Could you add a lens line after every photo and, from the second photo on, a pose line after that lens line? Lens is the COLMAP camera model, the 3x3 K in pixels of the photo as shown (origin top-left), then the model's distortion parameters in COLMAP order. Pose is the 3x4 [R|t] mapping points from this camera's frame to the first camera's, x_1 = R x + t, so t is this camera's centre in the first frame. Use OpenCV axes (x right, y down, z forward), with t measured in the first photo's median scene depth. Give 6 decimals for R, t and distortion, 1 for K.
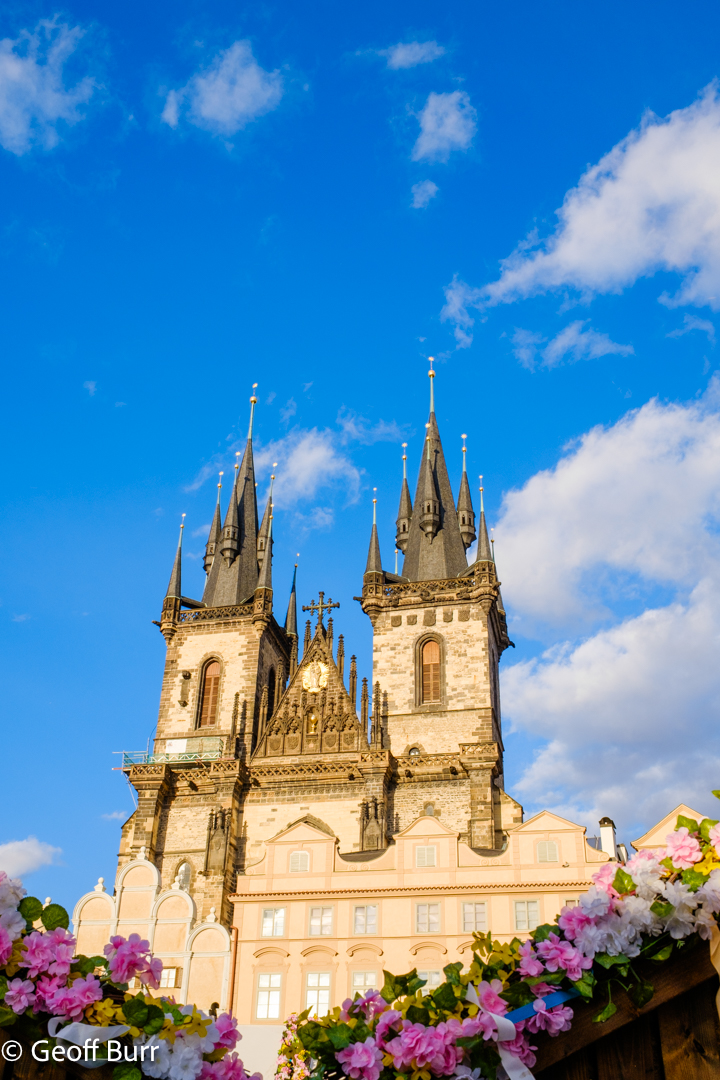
lens RADIAL K [[1124.2, 0, 360.1], [0, 1124.2, 541.9], [0, 0, 1]] dist [0.030499, 0.000000]
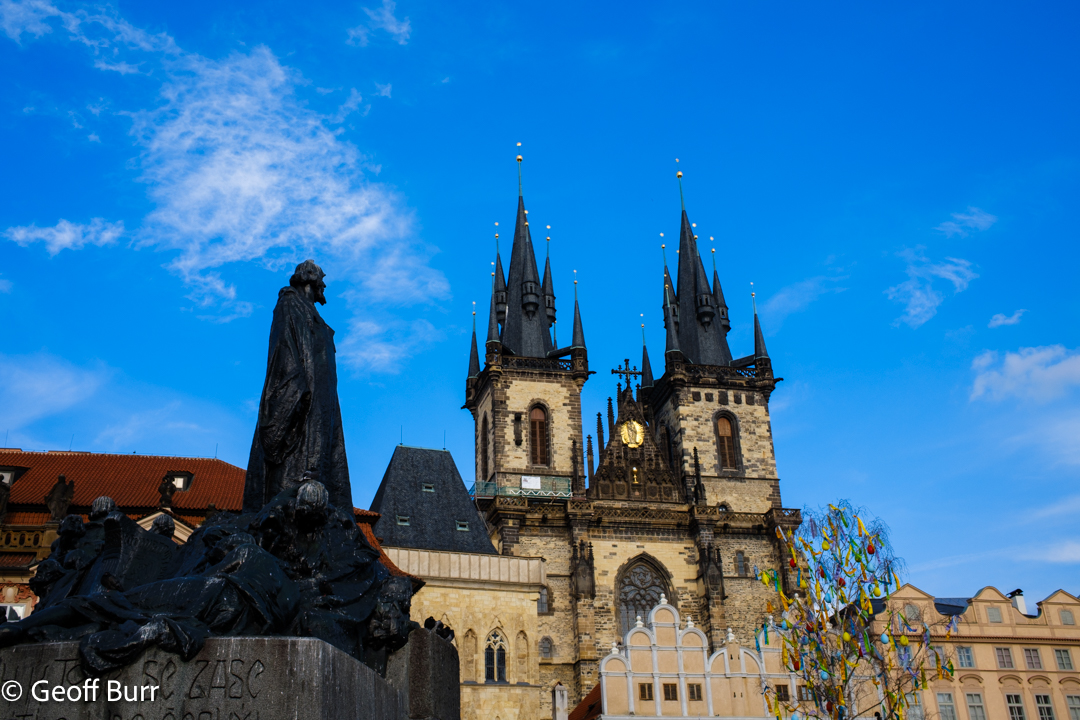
lens RADIAL K [[1124.2, 0, 540.0], [0, 1124.2, 357.4], [0, 0, 1]] dist [0.030499, 0.000000]
pose [[0.887944, 0.146843, 0.435881, -0.654225], [-0.189828, 0.980191, 0.056487, -0.005700], [-0.418952, -0.132900, 0.898230, 0.004623]]
